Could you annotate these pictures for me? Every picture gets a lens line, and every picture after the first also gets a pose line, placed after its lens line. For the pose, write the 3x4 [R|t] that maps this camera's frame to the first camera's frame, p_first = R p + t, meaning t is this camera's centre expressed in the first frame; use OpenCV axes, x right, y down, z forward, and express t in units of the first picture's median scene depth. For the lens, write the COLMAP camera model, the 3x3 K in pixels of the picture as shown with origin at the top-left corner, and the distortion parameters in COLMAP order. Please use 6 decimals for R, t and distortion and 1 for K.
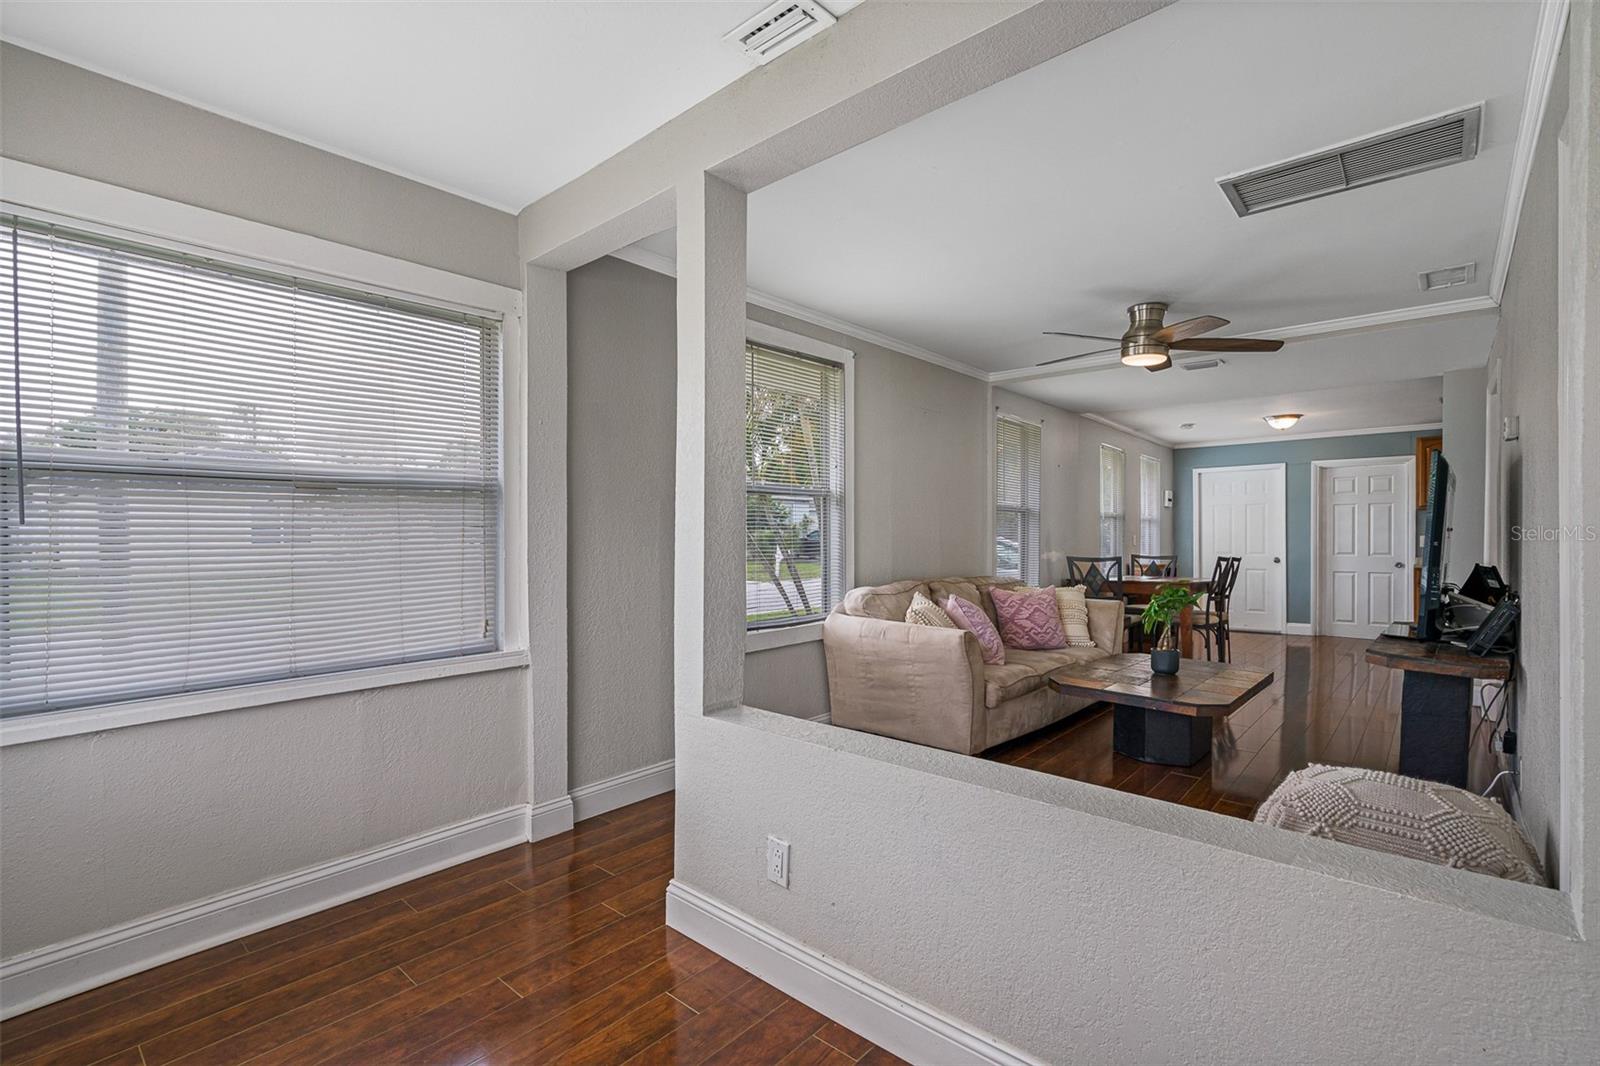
lens RADIAL K [[735.9, 0, 795.3], [0, 735.9, 534.8], [0, 0, 1]] dist [-0.001566, -0.000912]
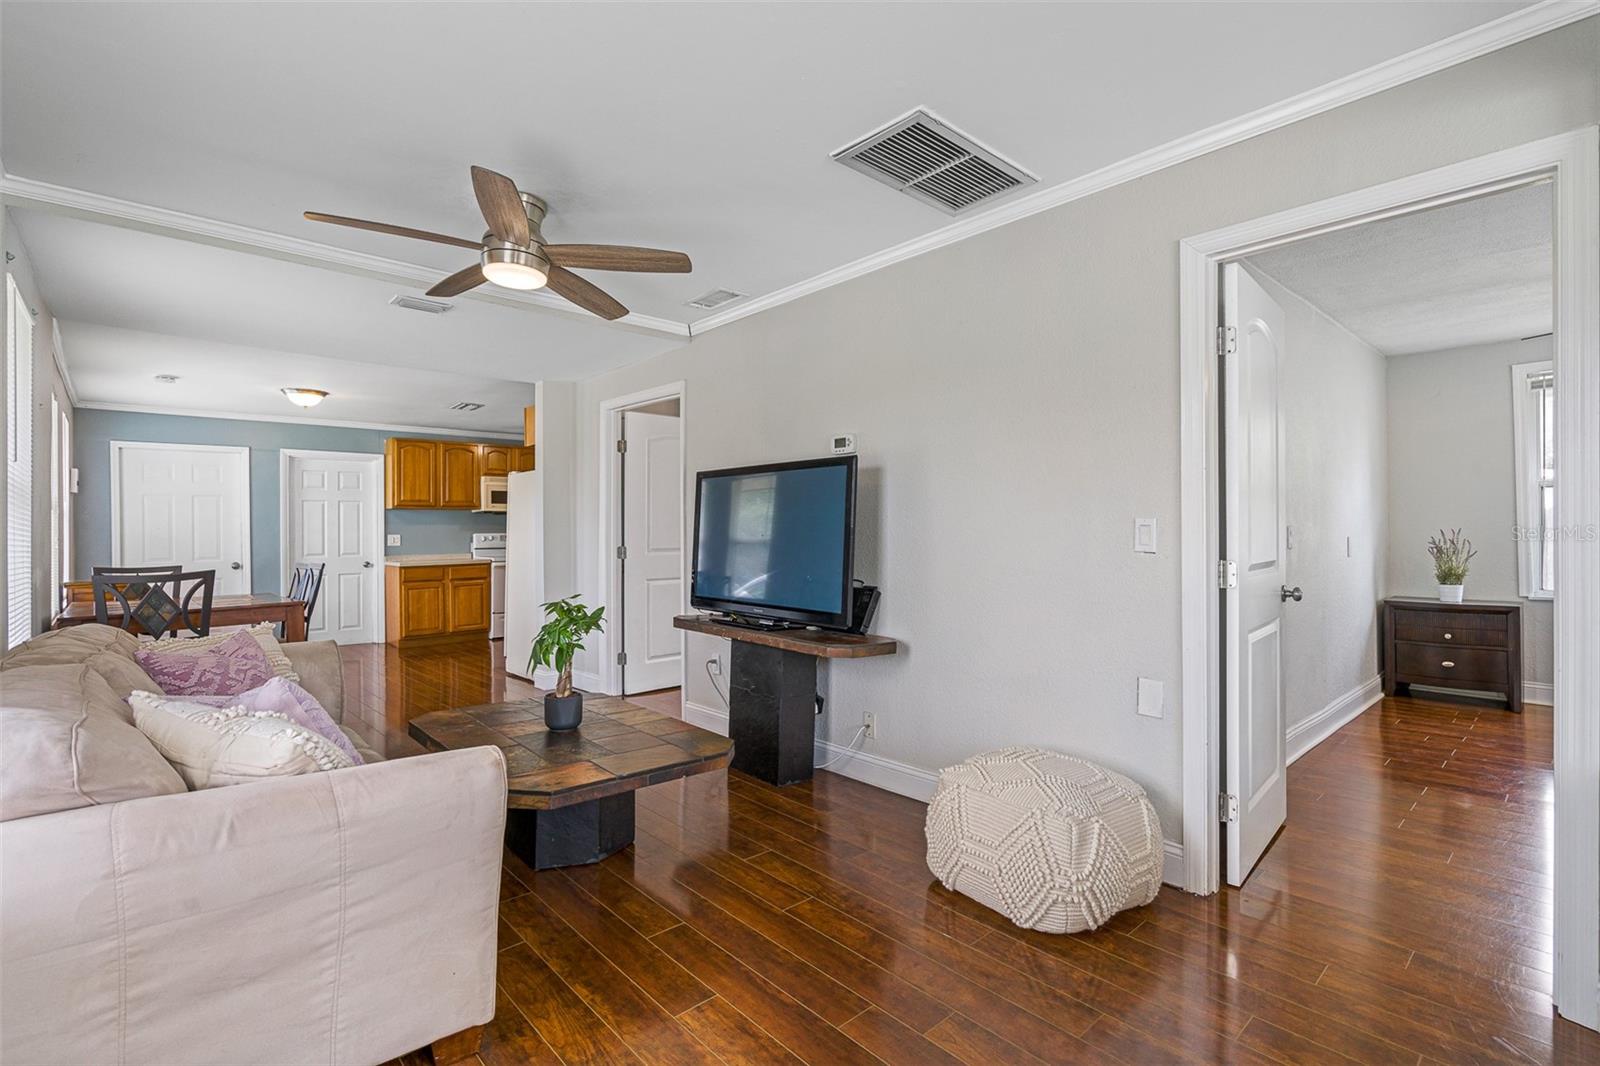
lens RADIAL K [[735.9, 0, 795.1], [0, 735.9, 531.2], [0, 0, 1]] dist [-0.001566, -0.000912]
pose [[0.122511, -0.000570, 0.992467, -0.080051], [0.005490, 0.999985, -0.000103, -0.000354], [-0.992452, 0.005461, 0.122512, 0.316265]]
